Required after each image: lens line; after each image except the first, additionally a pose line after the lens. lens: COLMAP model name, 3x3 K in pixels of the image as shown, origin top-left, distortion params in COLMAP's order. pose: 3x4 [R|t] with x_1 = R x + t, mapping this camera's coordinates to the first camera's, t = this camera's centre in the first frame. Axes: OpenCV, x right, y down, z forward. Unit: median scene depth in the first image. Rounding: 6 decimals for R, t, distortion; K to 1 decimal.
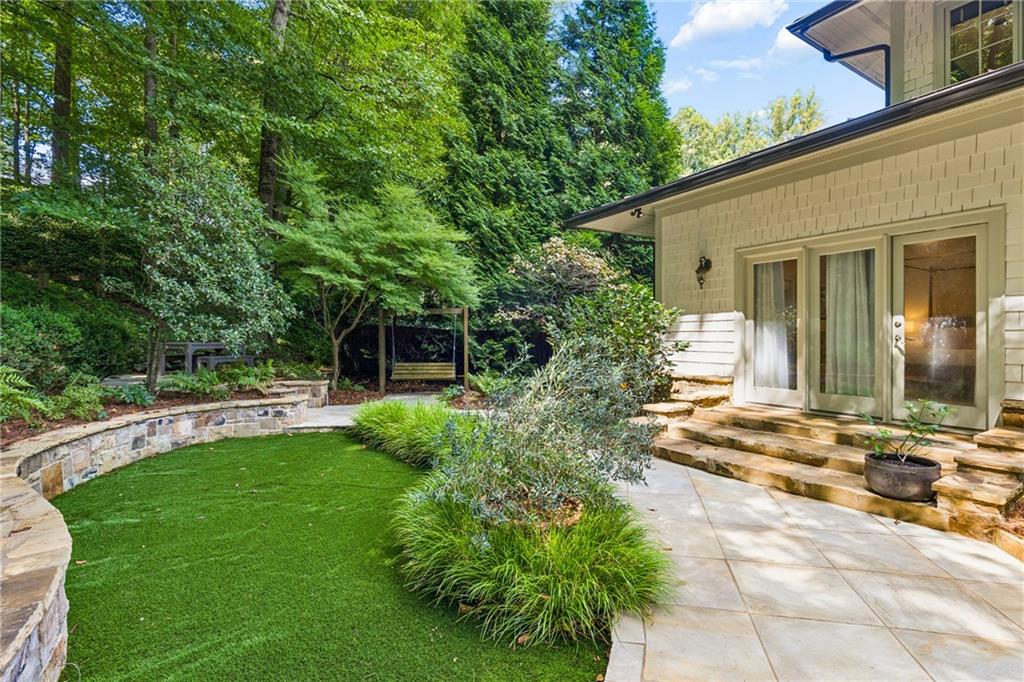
lens RADIAL K [[476.5, 0, 512.0], [0, 476.5, 341.0], [0, 0, 1]] dist [-0.000780, -0.000119]
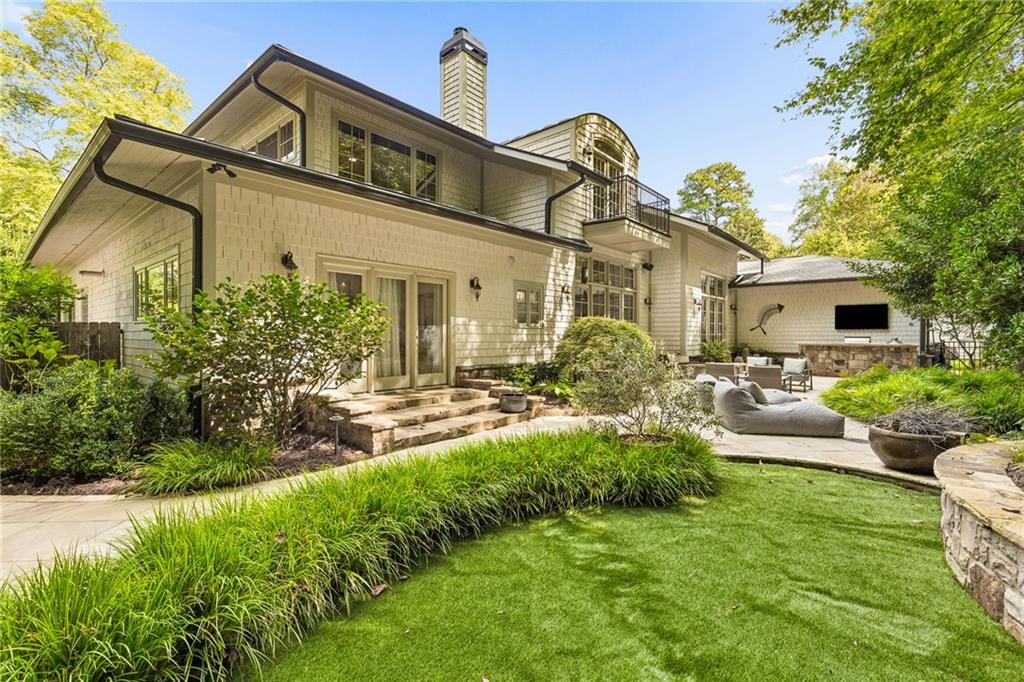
lens RADIAL K [[458.9, 0, 512.0], [0, 458.9, 341.0], [0, 0, 1]] dist [0.001475, 0.000575]
pose [[-0.297232, -0.008176, 0.954770, -0.527036], [0.010113, 0.999880, 0.011711, -0.006024], [-0.954752, 0.013136, -0.297113, 0.750929]]
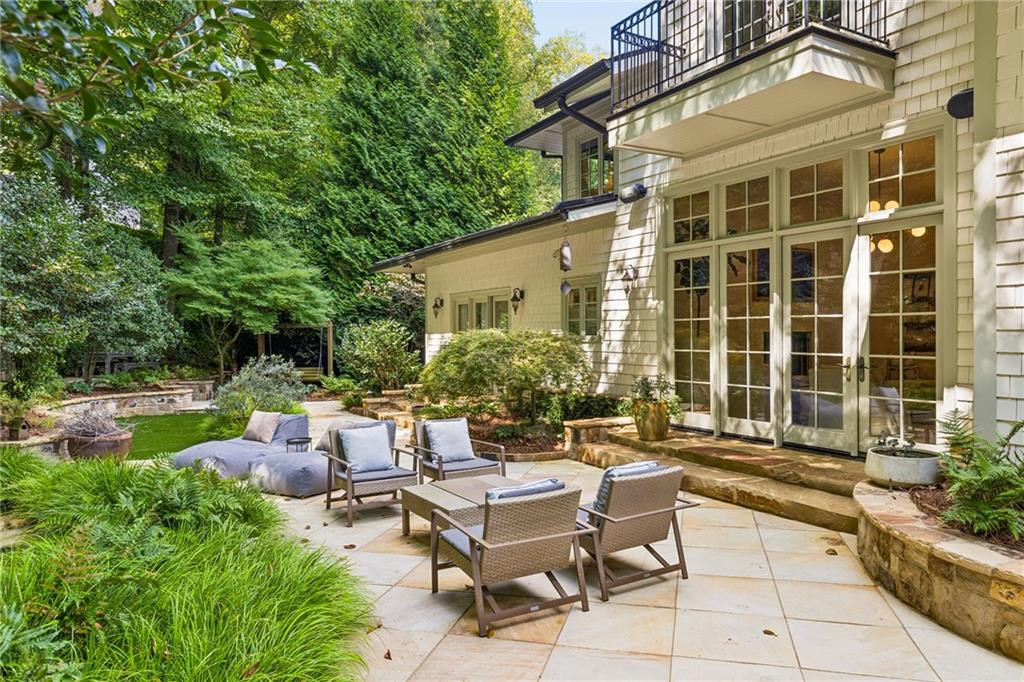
lens RADIAL K [[670.4, 0, 512.0], [0, 670.4, 341.0], [0, 0, 1]] dist [0.007494, 0.001796]
pose [[0.999547, -0.005420, -0.029589, 0.632933], [0.005475, 0.999983, 0.001750, -0.033589], [0.029579, -0.001912, 0.999561, -1.060875]]
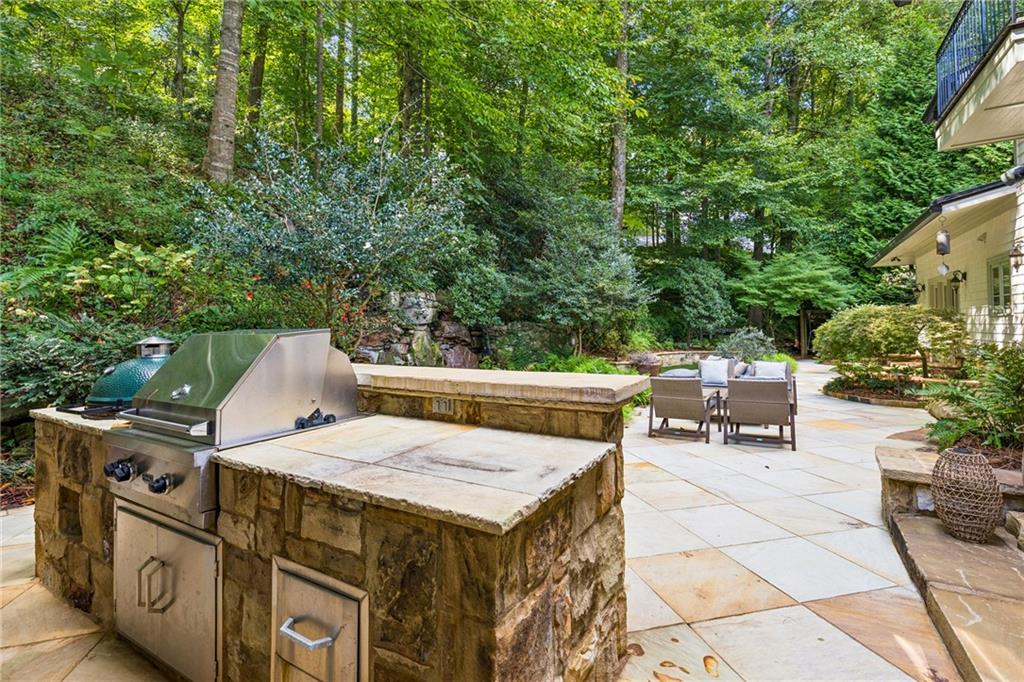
lens RADIAL K [[467.4, 0, 515.3], [0, 467.4, 323.7], [0, 0, 1]] dist [0.000074, 0.000052]
pose [[0.462080, -0.005665, -0.886820, 1.155807], [-0.004219, 0.999954, -0.008586, 0.002927], [0.886828, 0.007709, 0.462035, -1.123748]]
